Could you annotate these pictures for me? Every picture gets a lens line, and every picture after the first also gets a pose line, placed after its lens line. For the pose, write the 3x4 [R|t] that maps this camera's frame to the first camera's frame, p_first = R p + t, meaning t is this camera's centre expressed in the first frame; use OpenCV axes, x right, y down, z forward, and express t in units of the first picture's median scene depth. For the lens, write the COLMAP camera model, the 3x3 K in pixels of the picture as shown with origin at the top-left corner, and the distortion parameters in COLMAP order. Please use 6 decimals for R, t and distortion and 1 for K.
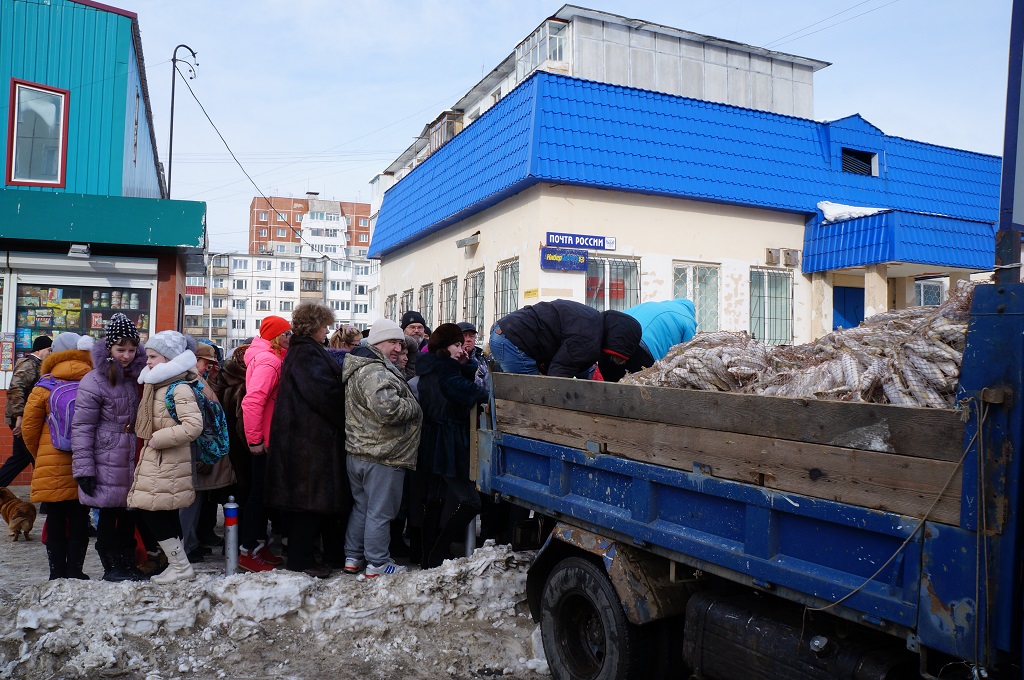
lens RADIAL K [[793.4, 0, 512.0], [0, 793.4, 340.0], [0, 0, 1]] dist [-0.098134, -0.005567]
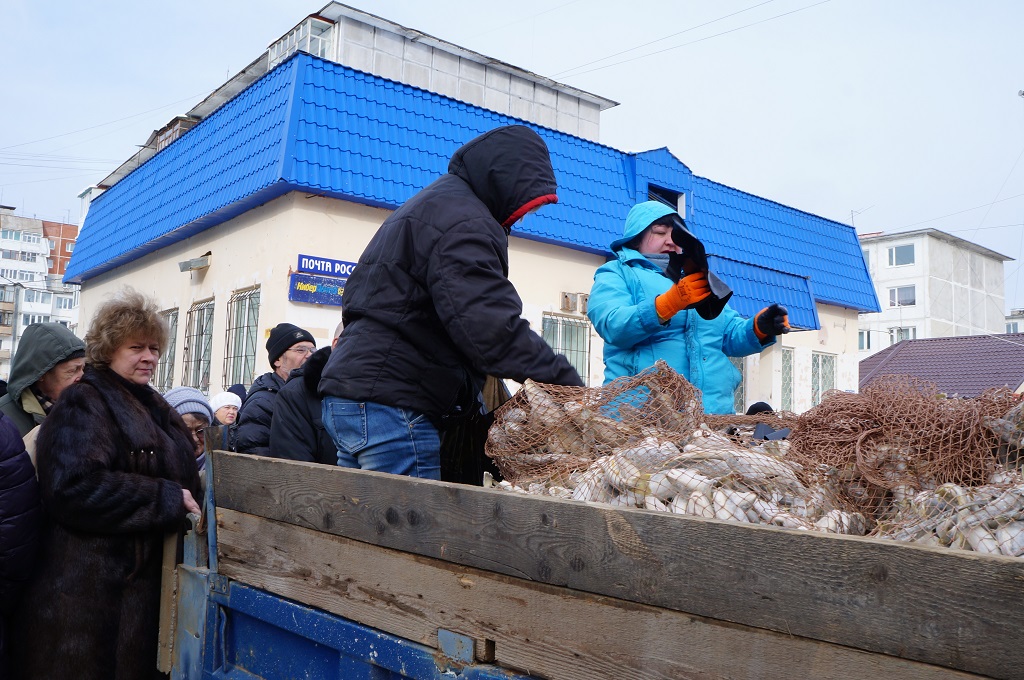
lens RADIAL K [[878.0, 0, 512.0], [0, 878.0, 340.0], [0, 0, 1]] dist [-0.151231, 0.189689]
pose [[0.955160, 0.047199, 0.292305, -0.001961], [-0.028264, 0.997239, -0.068668, 0.001219], [-0.294739, 0.057328, 0.953857, 0.114303]]
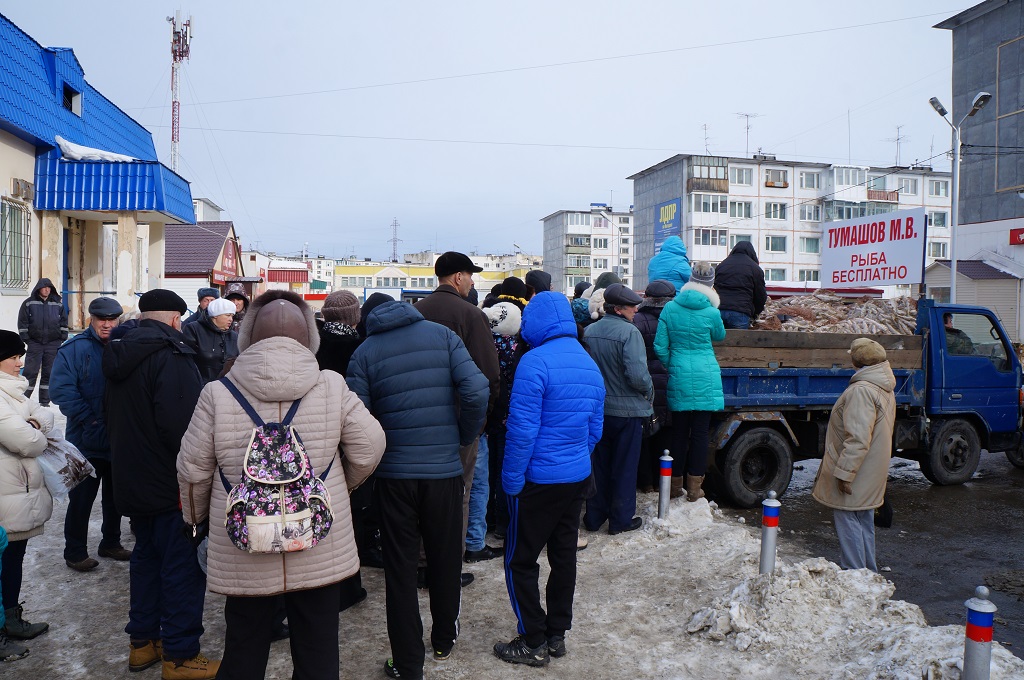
lens RADIAL K [[793.4, 0, 512.0], [0, 793.4, 340.0], [0, 0, 1]] dist [-0.098134, -0.005567]
pose [[0.199813, -0.049600, 0.978578, -0.392421], [-0.034800, 0.997729, 0.057677, -0.002872], [-0.979216, -0.045579, 0.197633, 0.260126]]
